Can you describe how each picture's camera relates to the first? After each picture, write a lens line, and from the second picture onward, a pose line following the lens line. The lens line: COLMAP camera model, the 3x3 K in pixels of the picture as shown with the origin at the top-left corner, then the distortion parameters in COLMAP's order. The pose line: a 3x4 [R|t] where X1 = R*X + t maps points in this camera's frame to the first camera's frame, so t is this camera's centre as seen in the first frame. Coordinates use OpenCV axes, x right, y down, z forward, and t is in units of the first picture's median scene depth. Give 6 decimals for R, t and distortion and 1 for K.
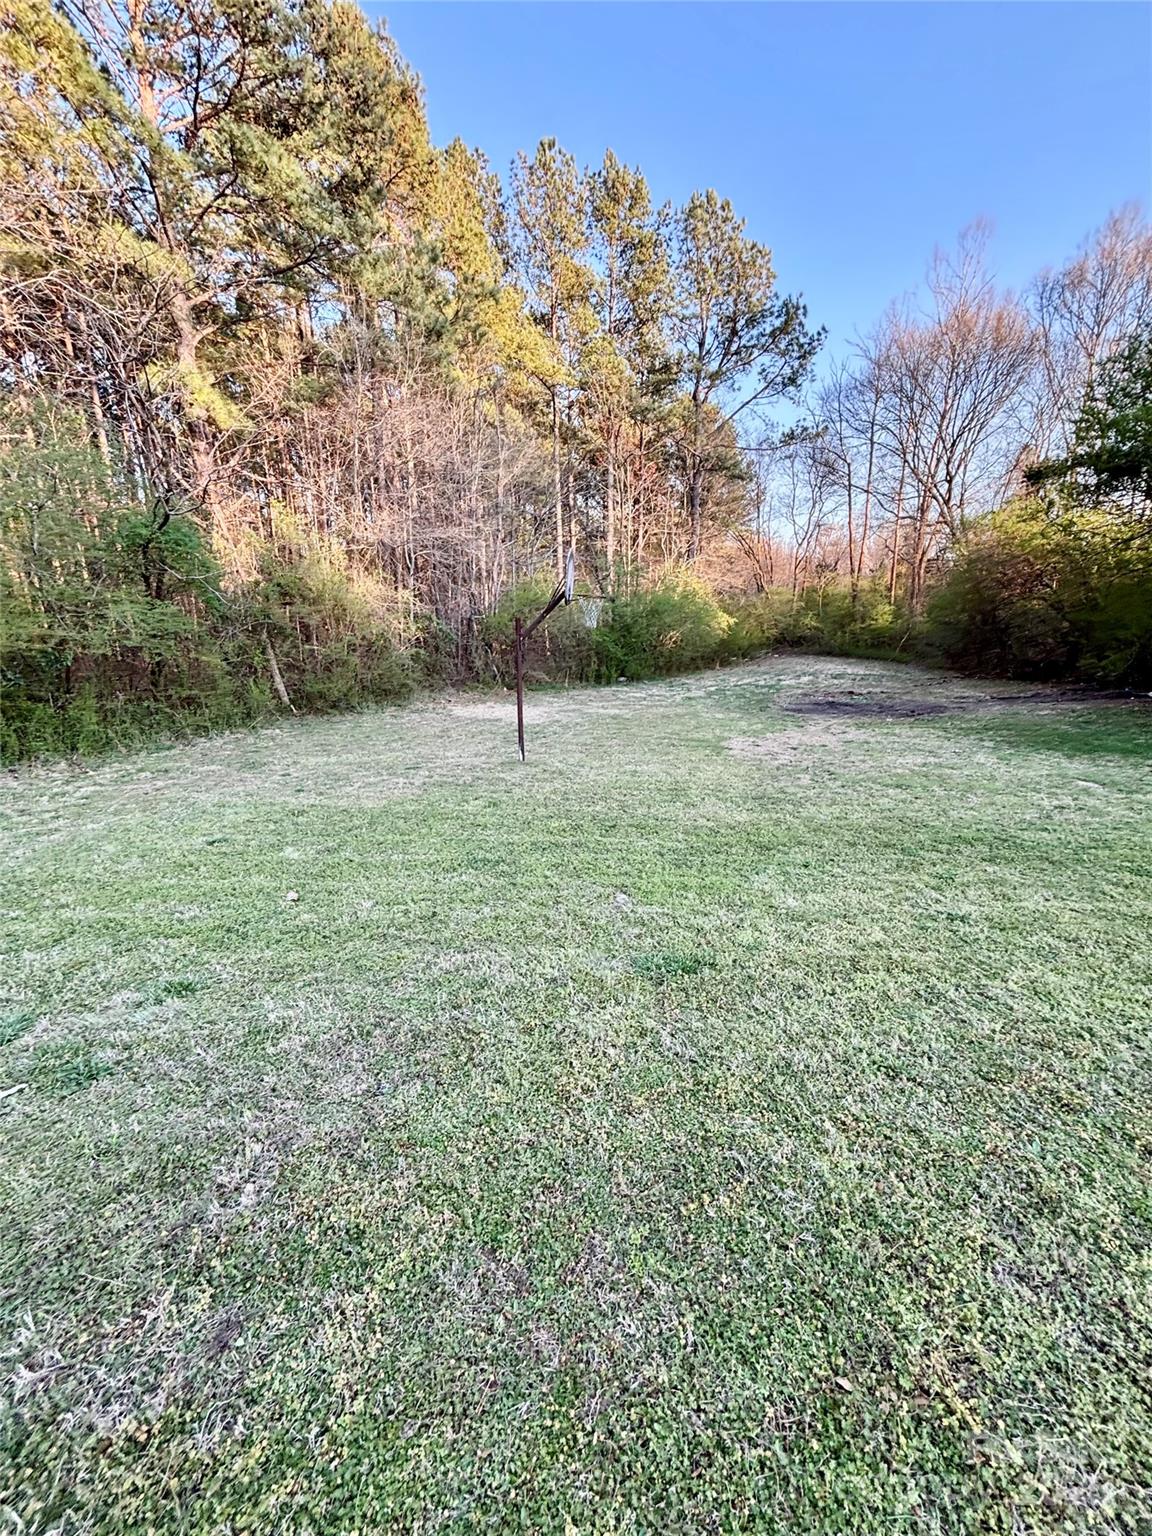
lens RADIAL K [[616.9, 0, 575.4], [0, 616.9, 769.6], [0, 0, 1]] dist [0.001759, 0.000205]
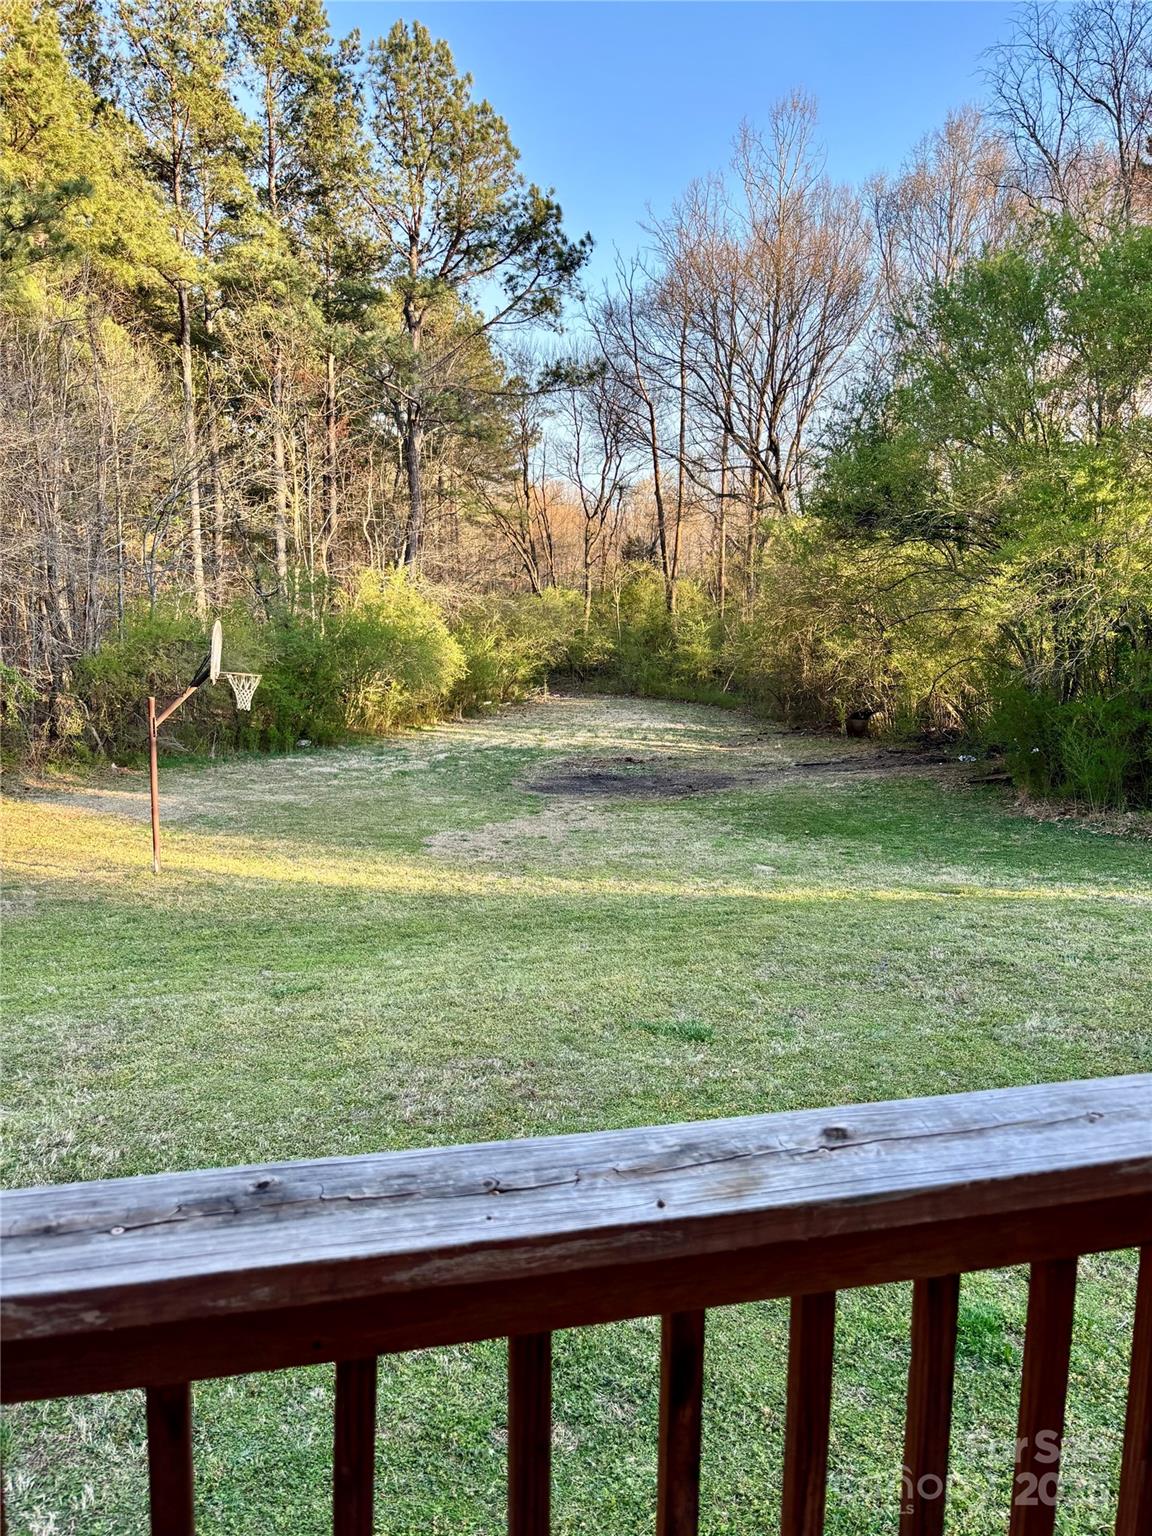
lens RADIAL K [[1152.5, 0, 581.7], [0, 1152.5, 771.6], [0, 0, 1]] dist [0.013742, -0.019456]
pose [[0.956512, -0.022416, 0.290831, 0.002520], [0.051029, 0.994527, -0.091174, 0.008360], [-0.287196, 0.102050, 0.952420, -0.246110]]
